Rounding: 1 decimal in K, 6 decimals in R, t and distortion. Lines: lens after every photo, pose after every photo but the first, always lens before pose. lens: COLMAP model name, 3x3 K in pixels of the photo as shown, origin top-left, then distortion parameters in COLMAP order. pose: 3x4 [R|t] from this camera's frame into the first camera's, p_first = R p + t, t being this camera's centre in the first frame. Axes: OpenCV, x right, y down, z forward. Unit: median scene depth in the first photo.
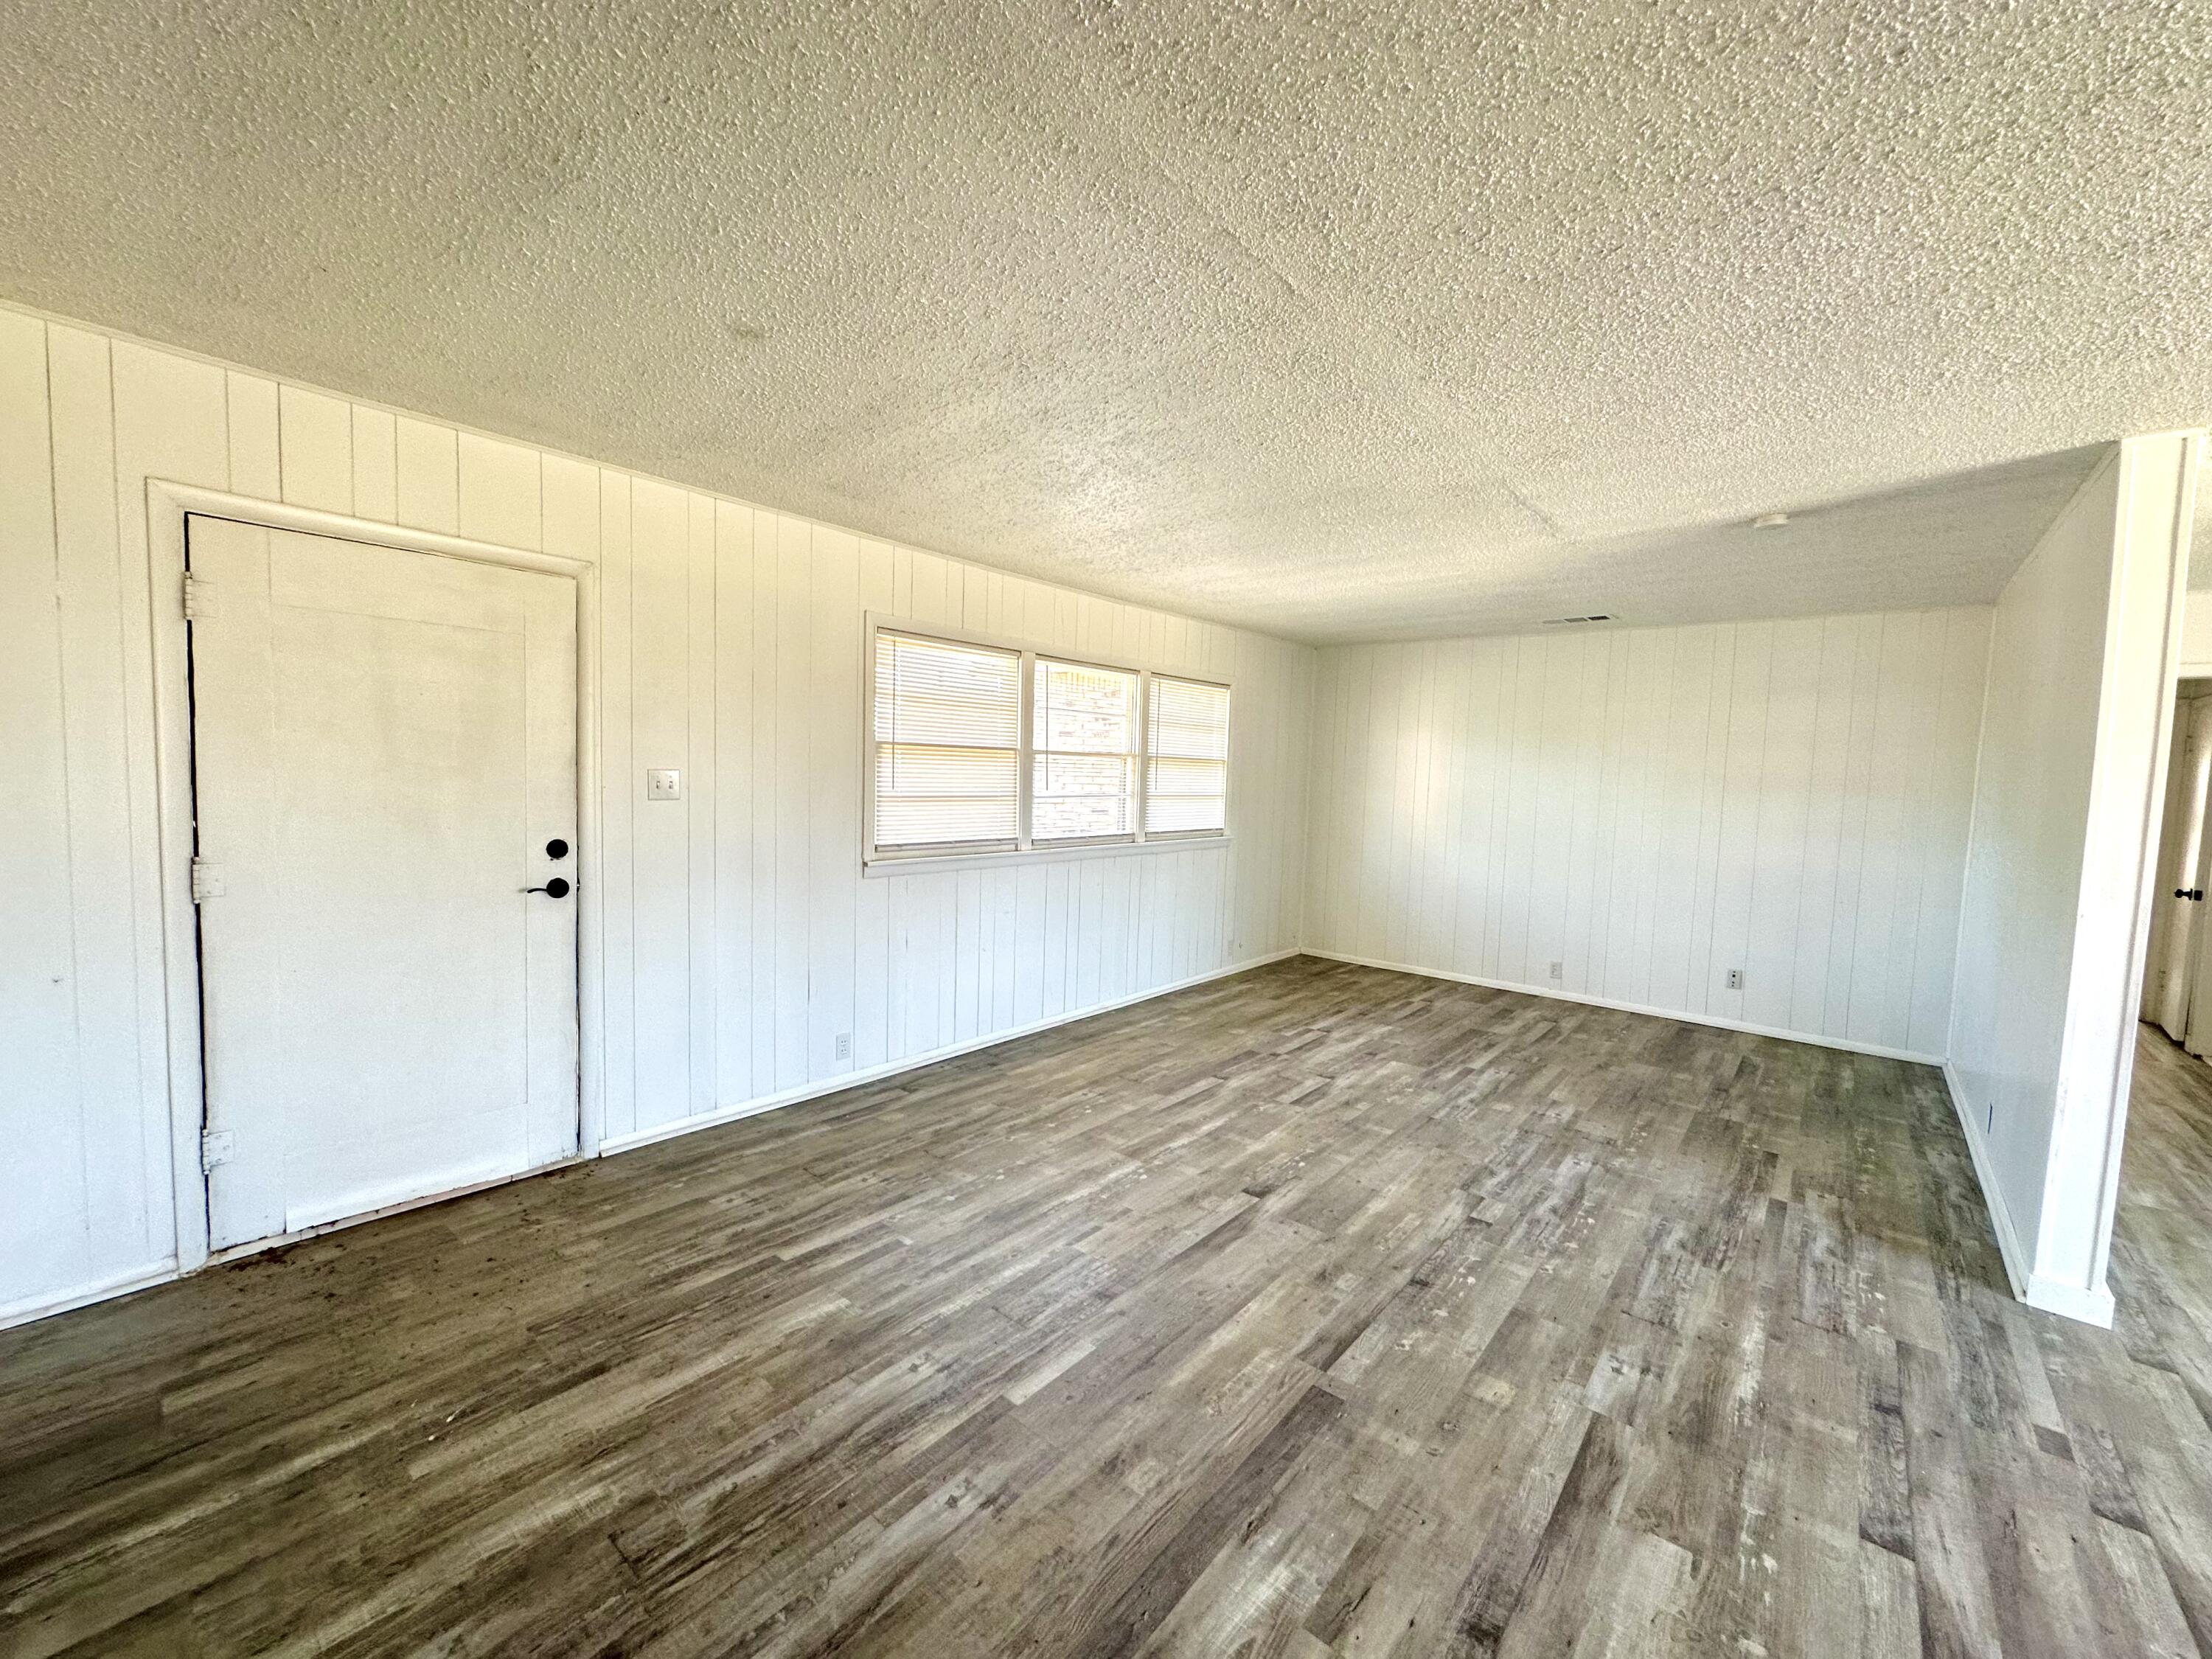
lens RADIAL K [[891.3, 0, 1106.0], [0, 891.3, 829.5], [0, 0, 1]] dist [-0.003048, 0.000283]
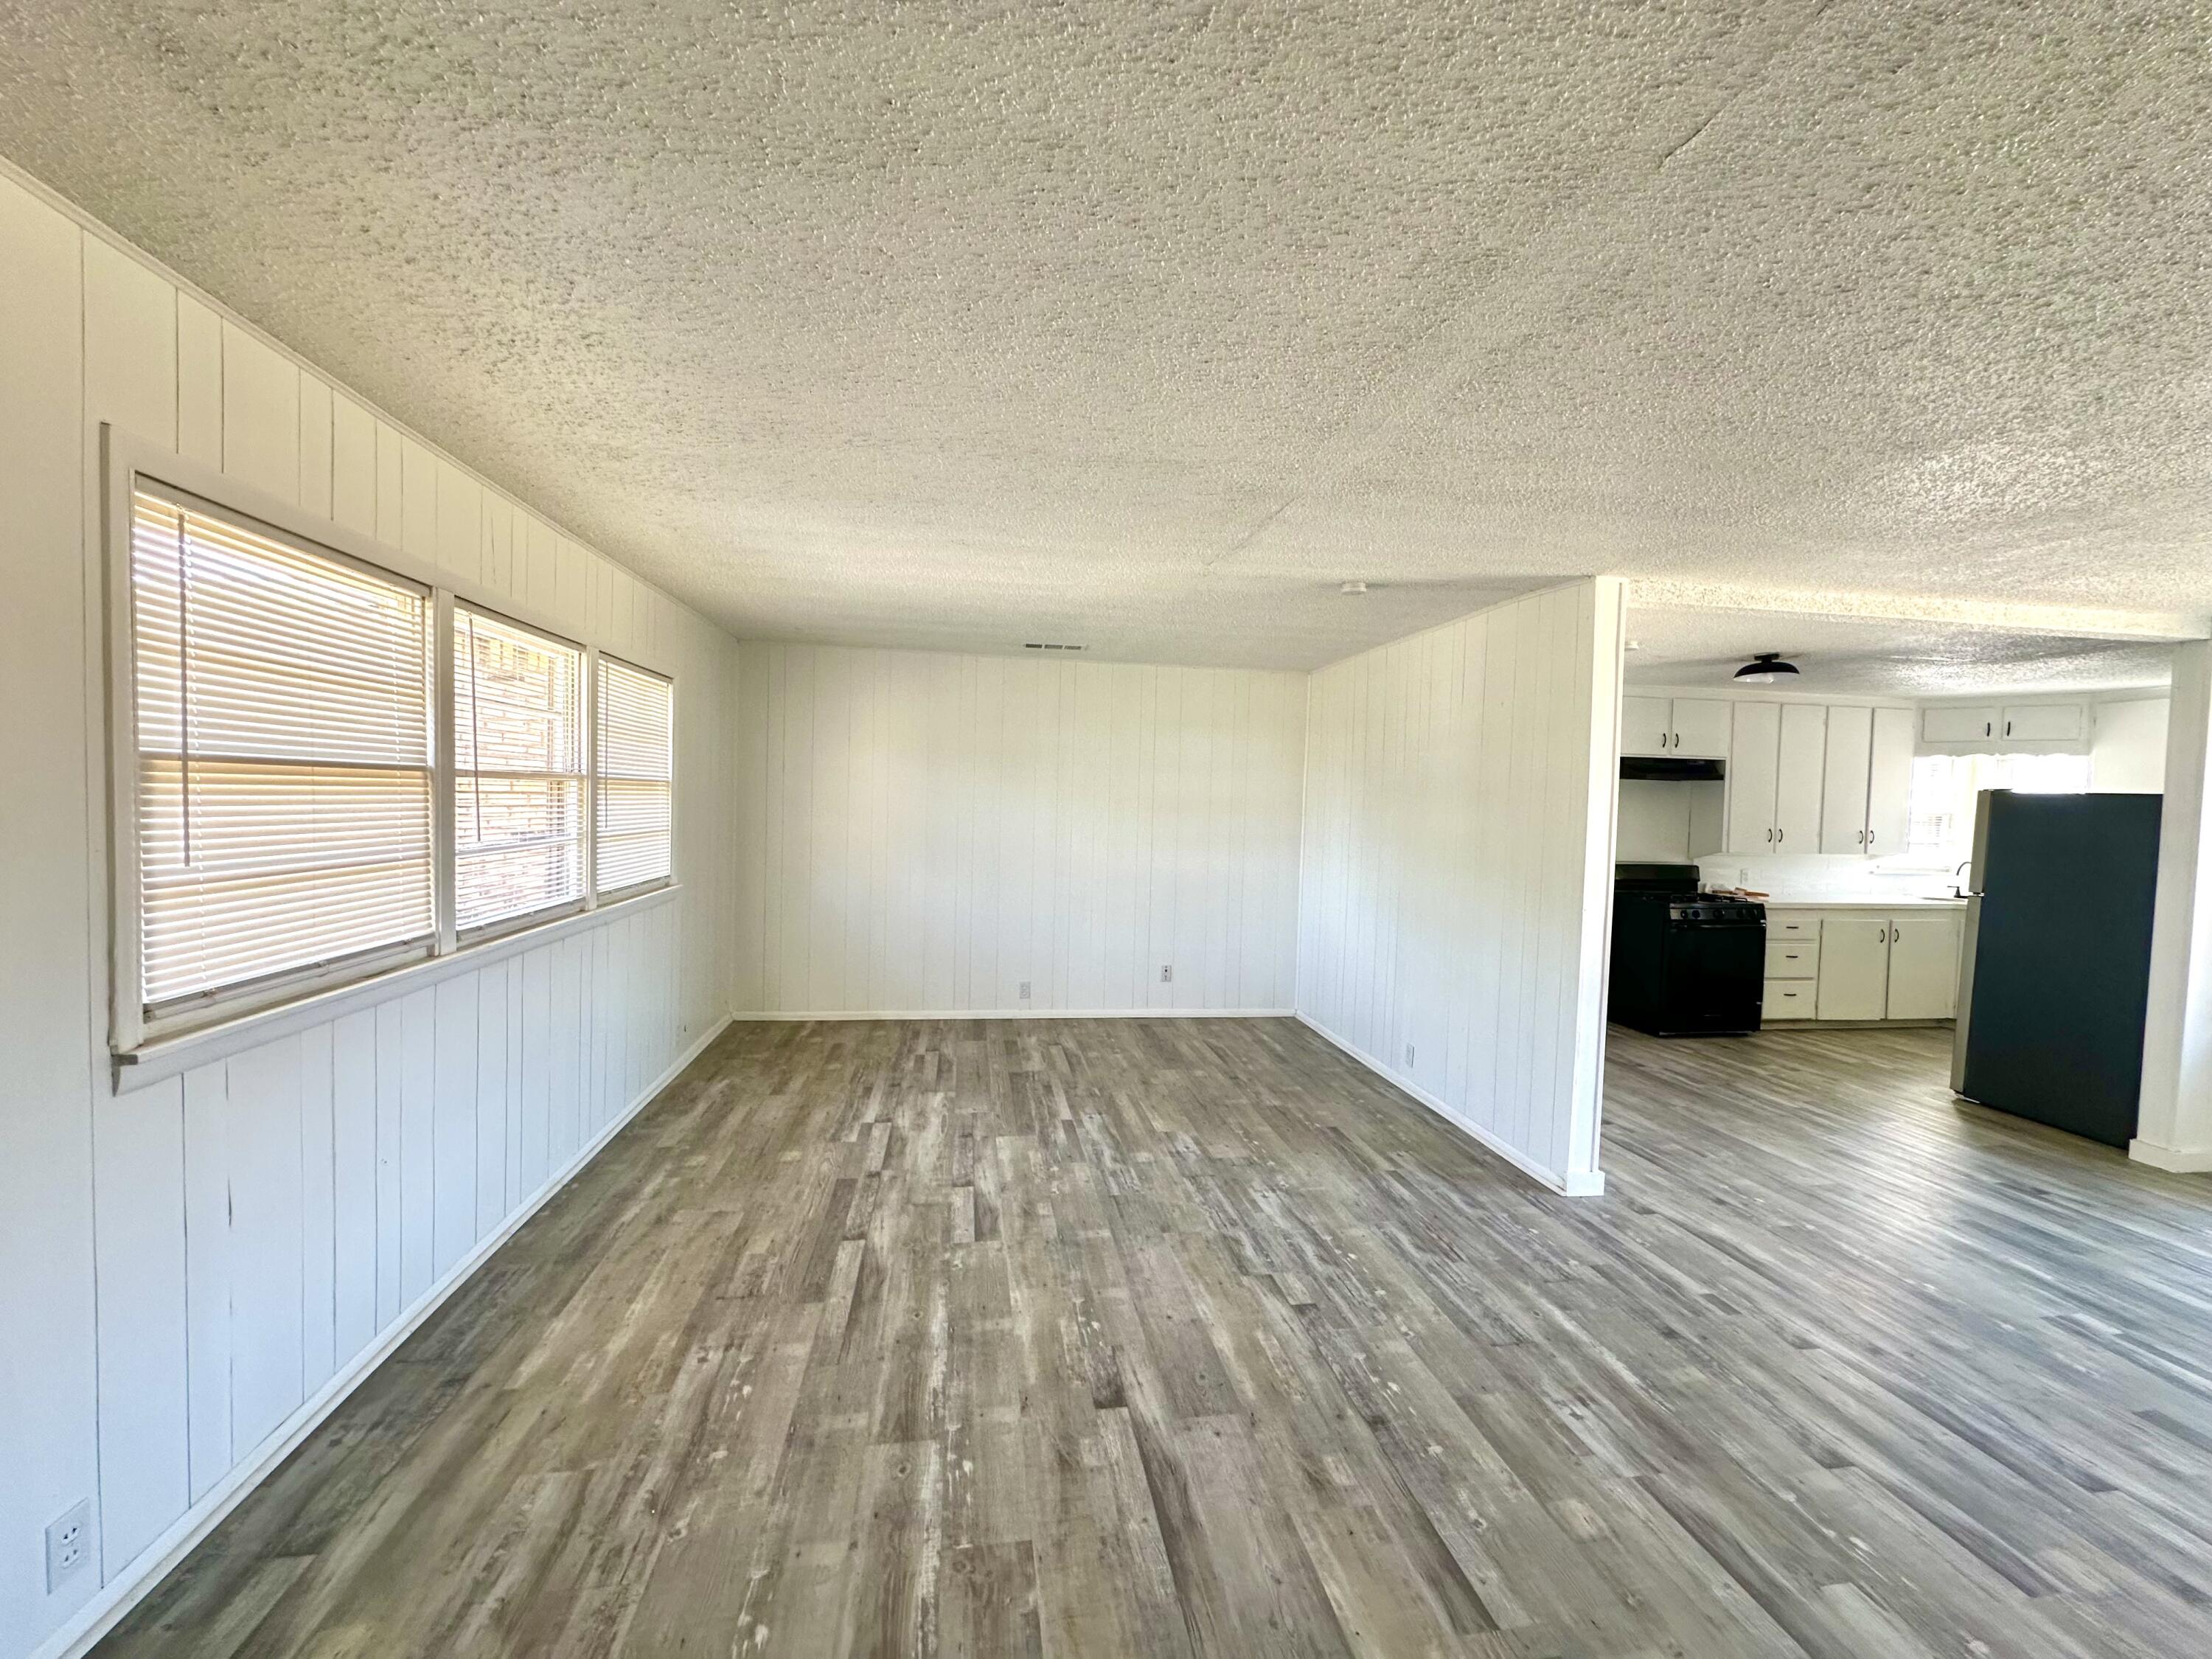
lens RADIAL K [[882.8, 0, 1106.0], [0, 882.8, 829.5], [0, 0, 1]] dist [-0.003511, 0.001107]
pose [[0.653326, -0.038408, 0.756102, -0.289322], [0.043280, 0.998974, 0.013348, -0.052654], [-0.755839, 0.024004, 0.654318, 0.423635]]
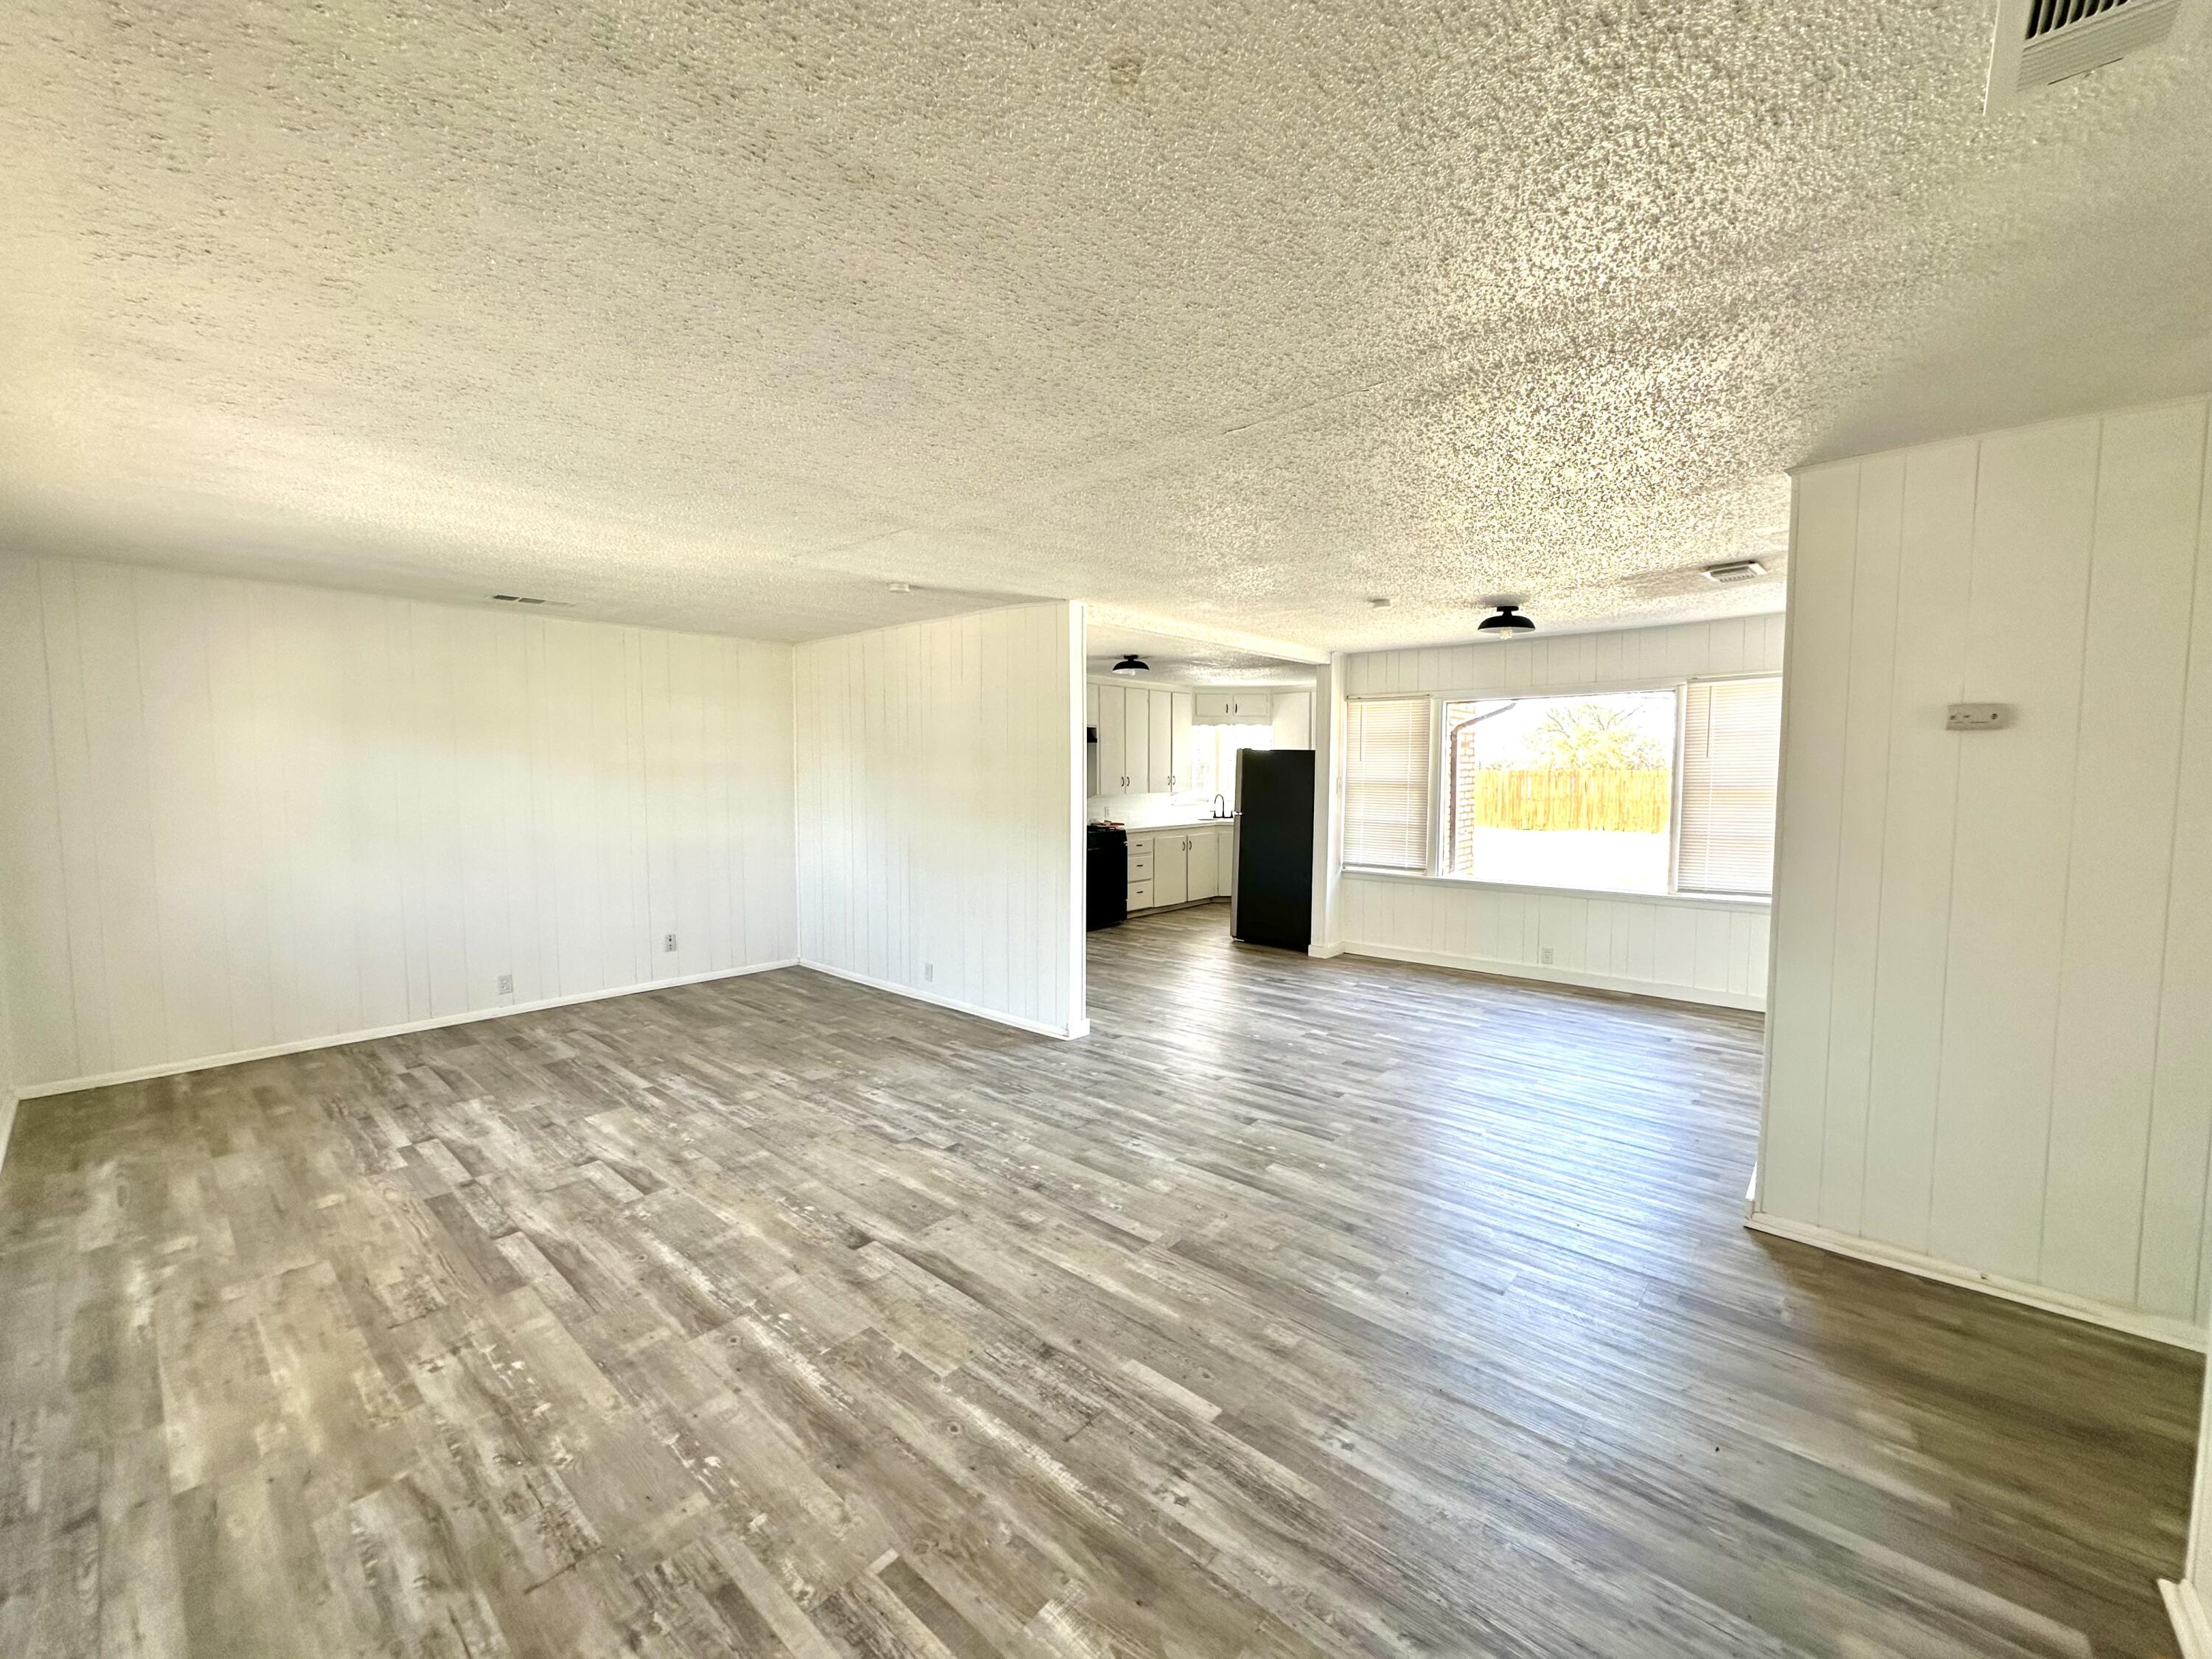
lens RADIAL K [[882.8, 0, 1106.0], [0, 882.8, 829.5], [0, 0, 1]] dist [-0.003511, 0.001107]
pose [[0.018027, -0.099003, 0.994924, -0.558279], [0.065393, 0.993072, 0.097634, -0.070582], [-0.997697, 0.063301, 0.024376, 0.564842]]
